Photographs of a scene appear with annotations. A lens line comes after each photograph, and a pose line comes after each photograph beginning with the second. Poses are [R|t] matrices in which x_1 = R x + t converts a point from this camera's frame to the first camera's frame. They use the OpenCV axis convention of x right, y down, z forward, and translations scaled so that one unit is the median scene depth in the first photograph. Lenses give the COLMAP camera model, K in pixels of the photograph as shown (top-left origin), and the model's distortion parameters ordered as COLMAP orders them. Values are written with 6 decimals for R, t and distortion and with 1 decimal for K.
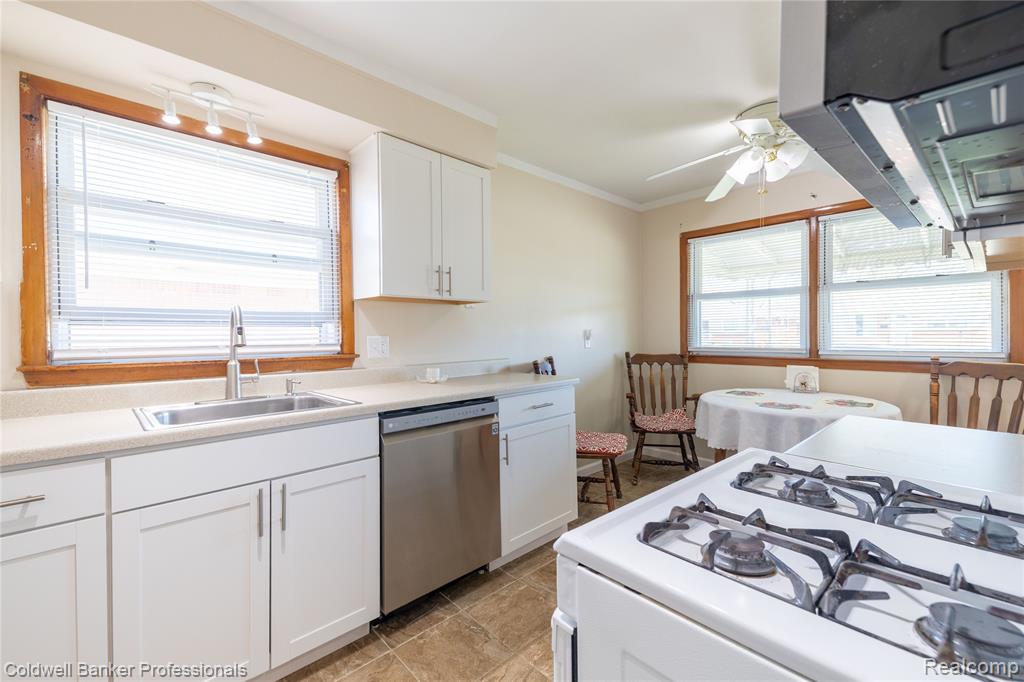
lens RADIAL K [[419.8, 0, 512.3], [0, 419.8, 340.4], [0, 0, 1]] dist [0.041527, -0.008031]
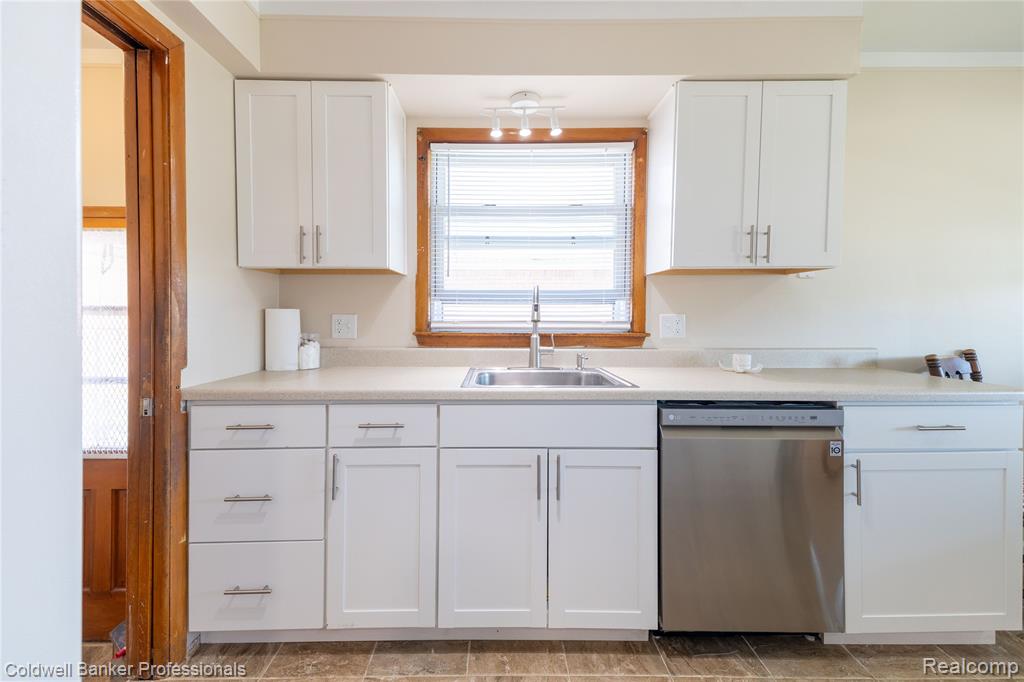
lens RADIAL K [[419.8, 0, 507.7], [0, 419.8, 323.4], [0, 0, 1]] dist [0.041527, -0.008031]
pose [[0.735880, 0.025755, -0.676622, 0.044196], [-0.018299, 0.999668, 0.018150, -0.000203], [0.676864, -0.000975, 0.736107, 0.124271]]
